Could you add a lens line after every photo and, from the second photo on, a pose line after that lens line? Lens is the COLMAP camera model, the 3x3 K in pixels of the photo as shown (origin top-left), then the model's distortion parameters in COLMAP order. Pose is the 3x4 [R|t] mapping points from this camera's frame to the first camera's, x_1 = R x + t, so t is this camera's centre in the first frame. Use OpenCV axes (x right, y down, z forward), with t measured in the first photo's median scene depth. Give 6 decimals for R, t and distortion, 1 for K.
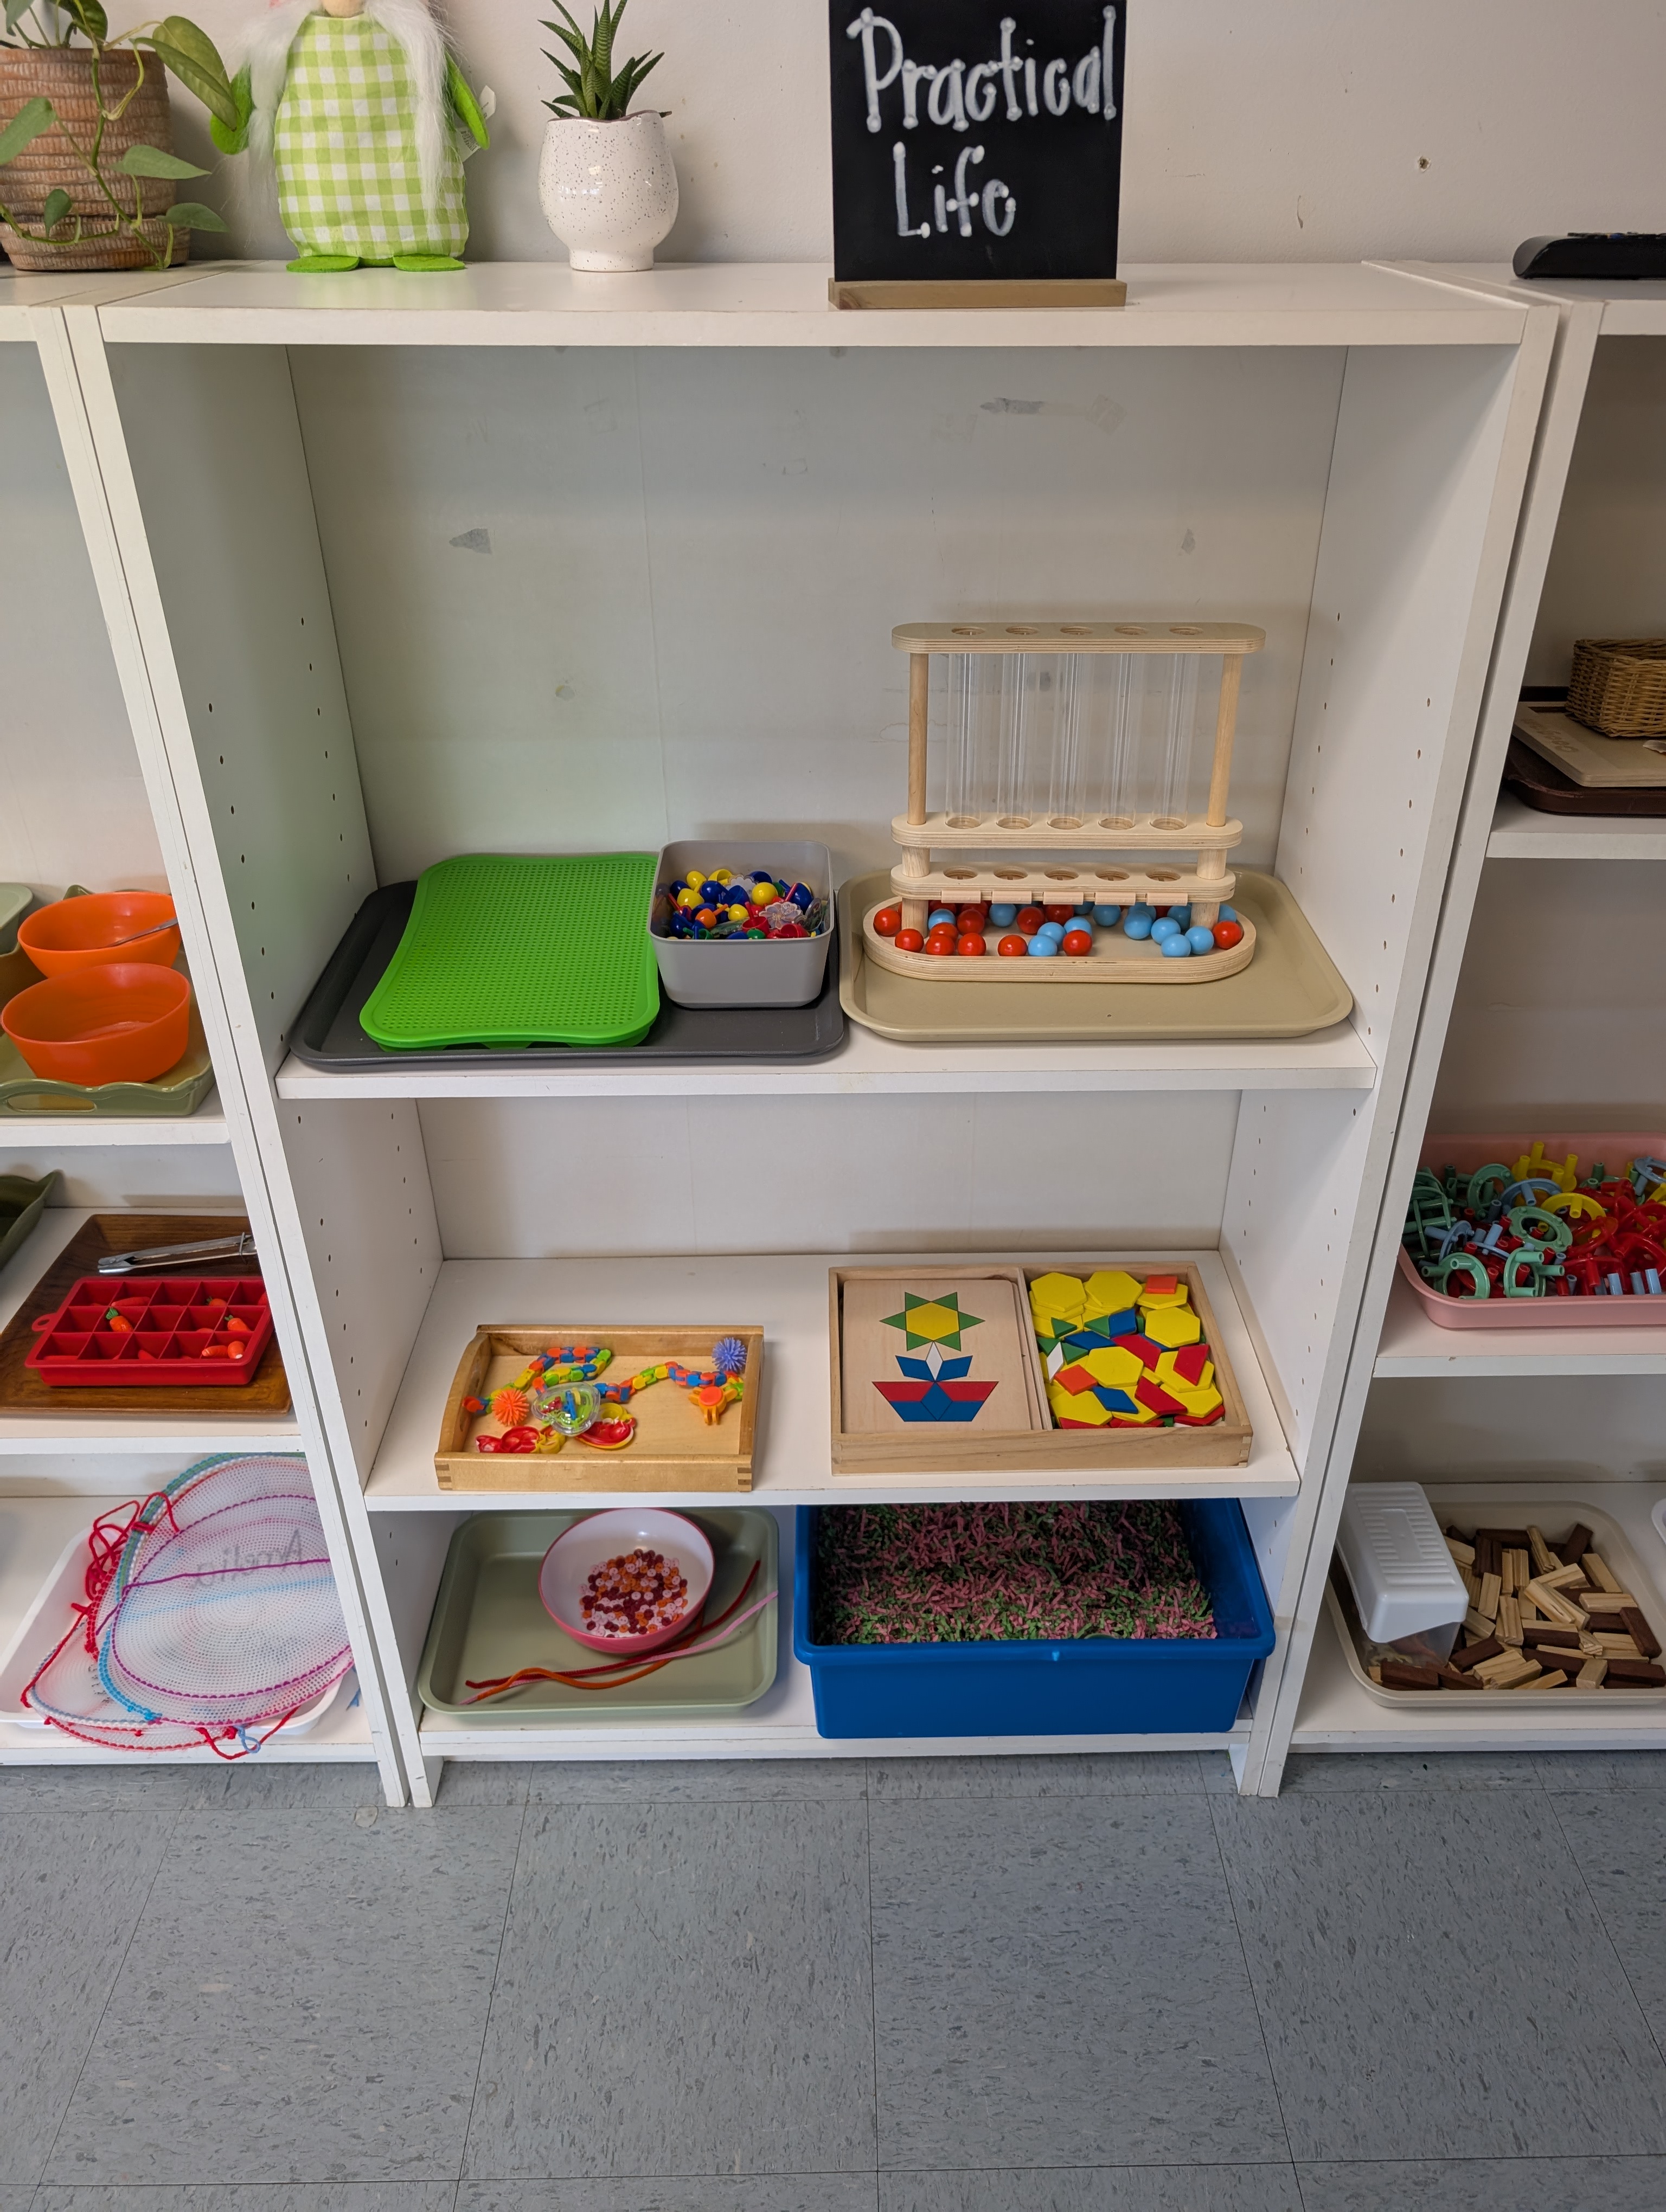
lens RADIAL K [[1575.1, 0, 842.7], [0, 1575.1, 1096.1], [0, 0, 1]] dist [0.027924, -0.014791]
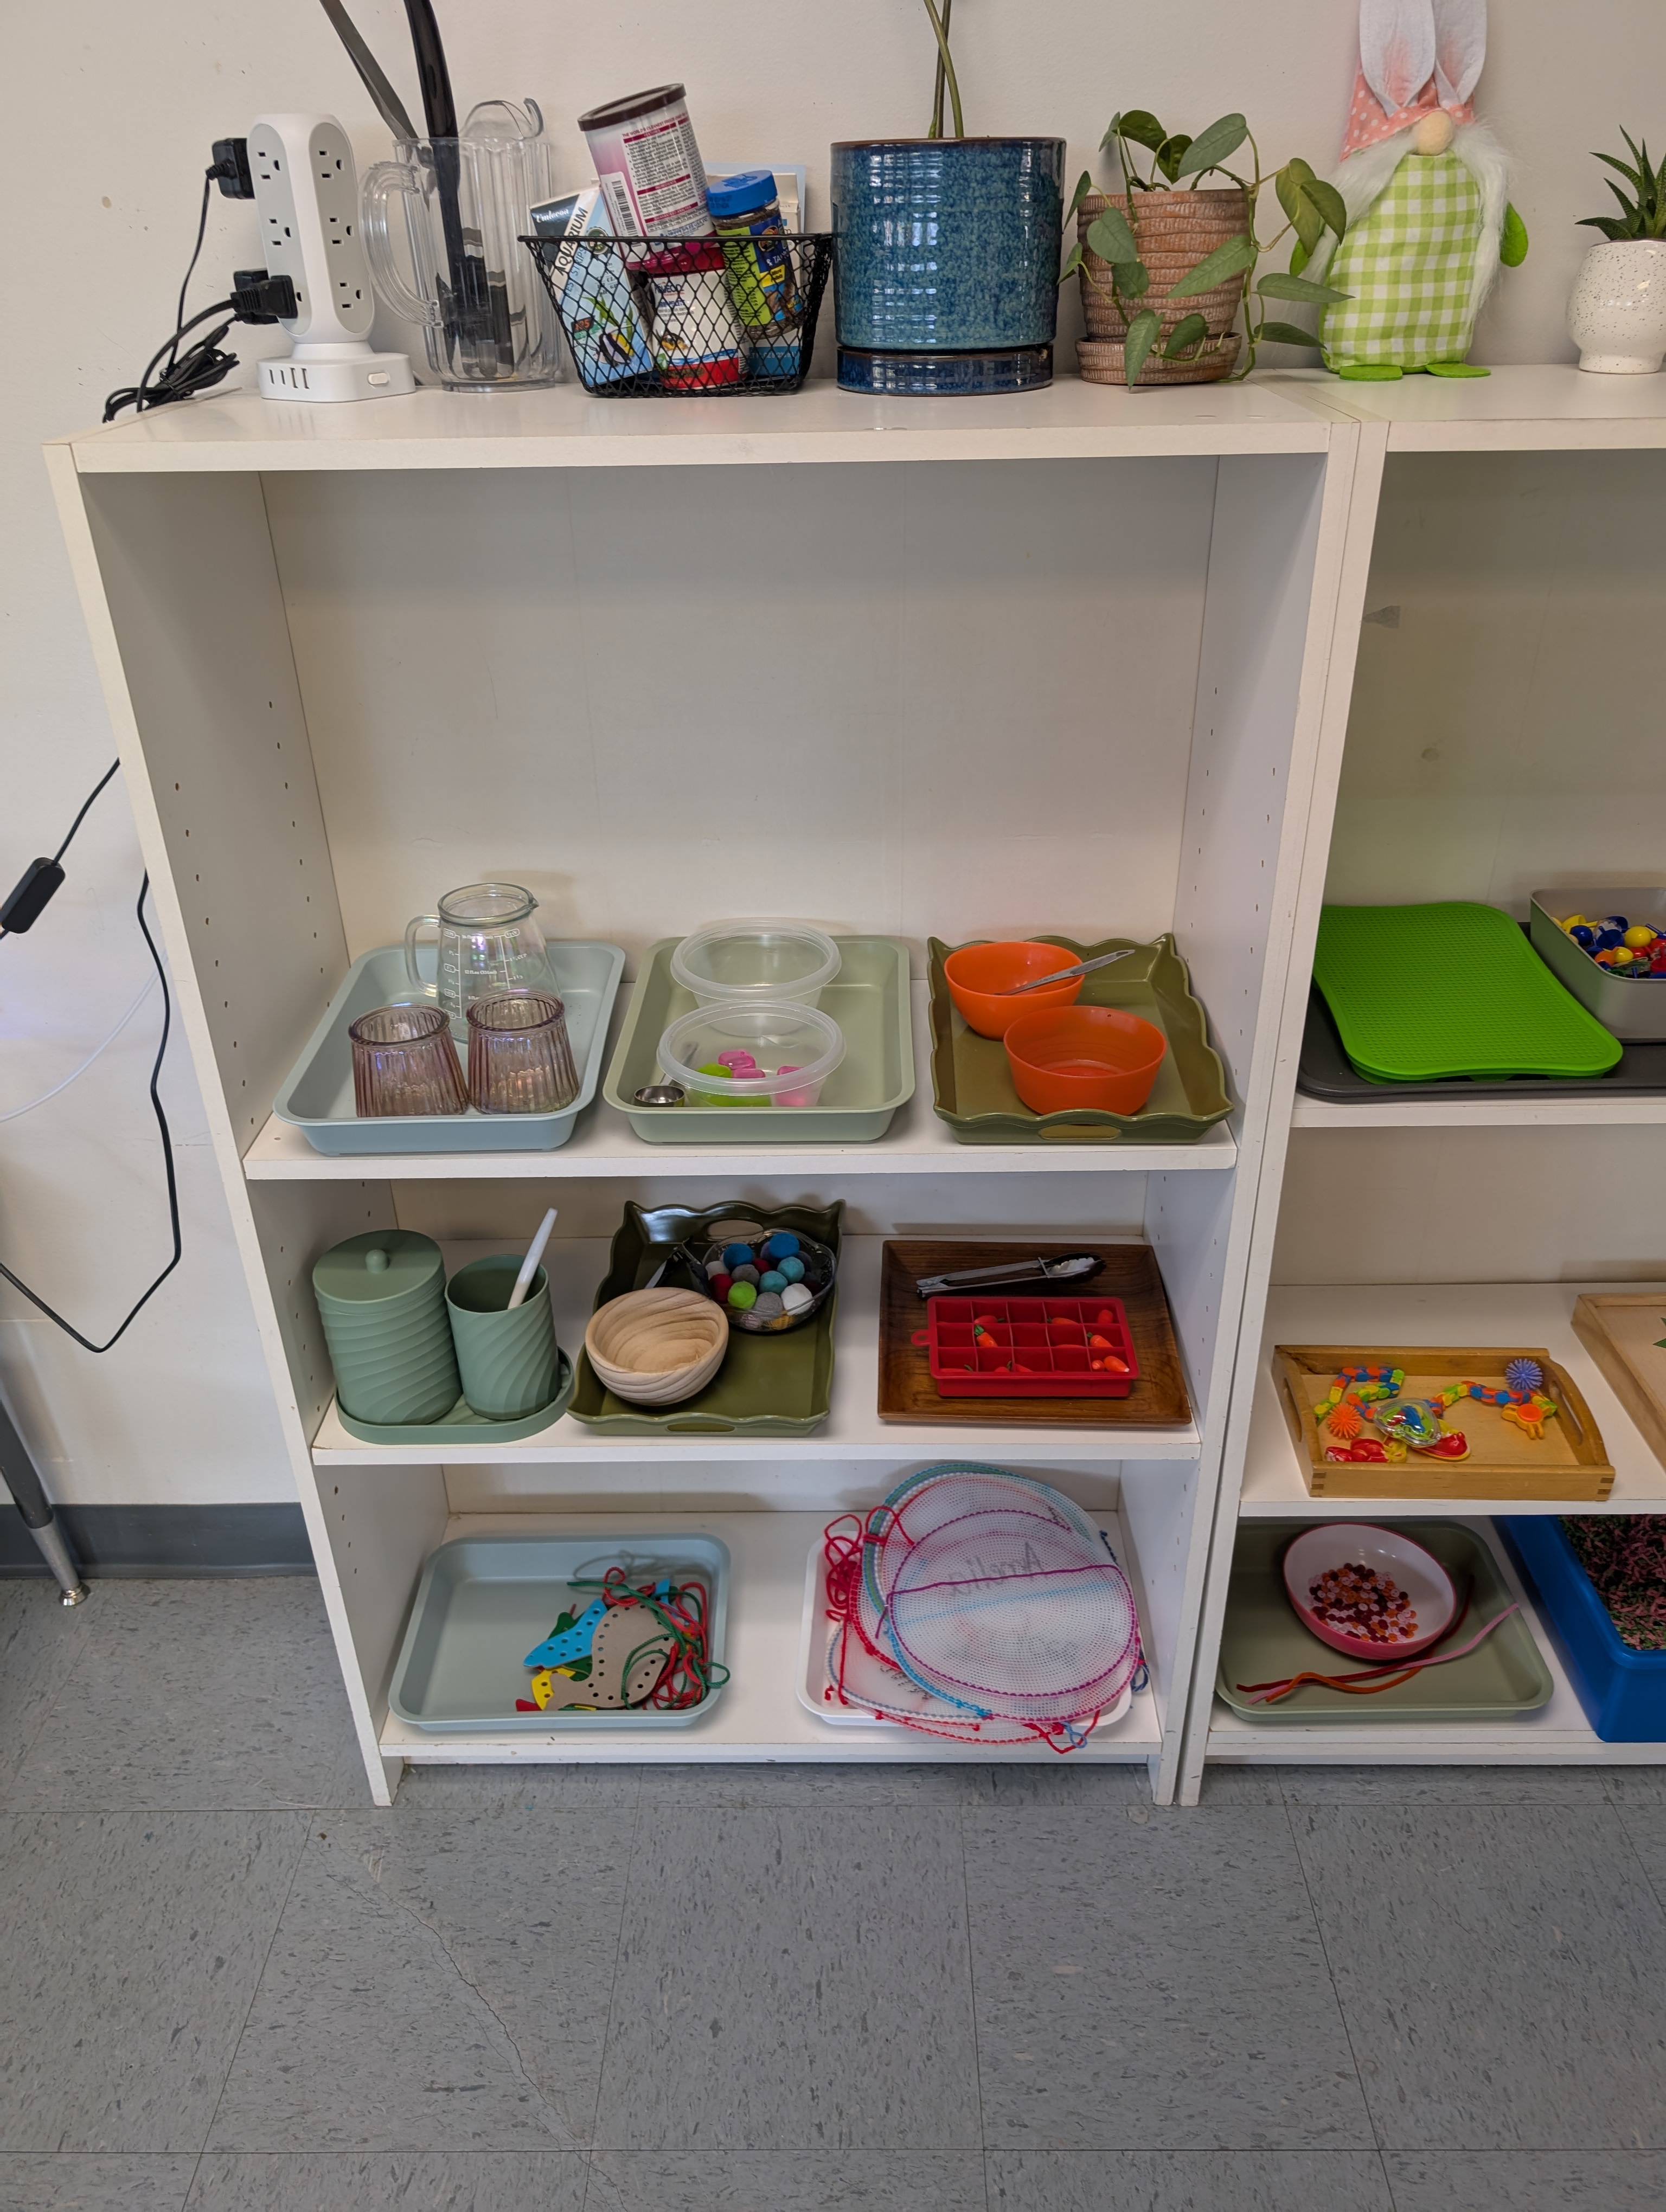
lens RADIAL K [[1575.1, 0, 845.8], [0, 1575.1, 1107.1], [0, 0, 1]] dist [0.027924, -0.014791]
pose [[0.999880, -0.001665, -0.015430, -0.512864], [0.001251, 0.999640, -0.026794, 0.013076], [0.015469, 0.026771, 0.999522, -0.074155]]
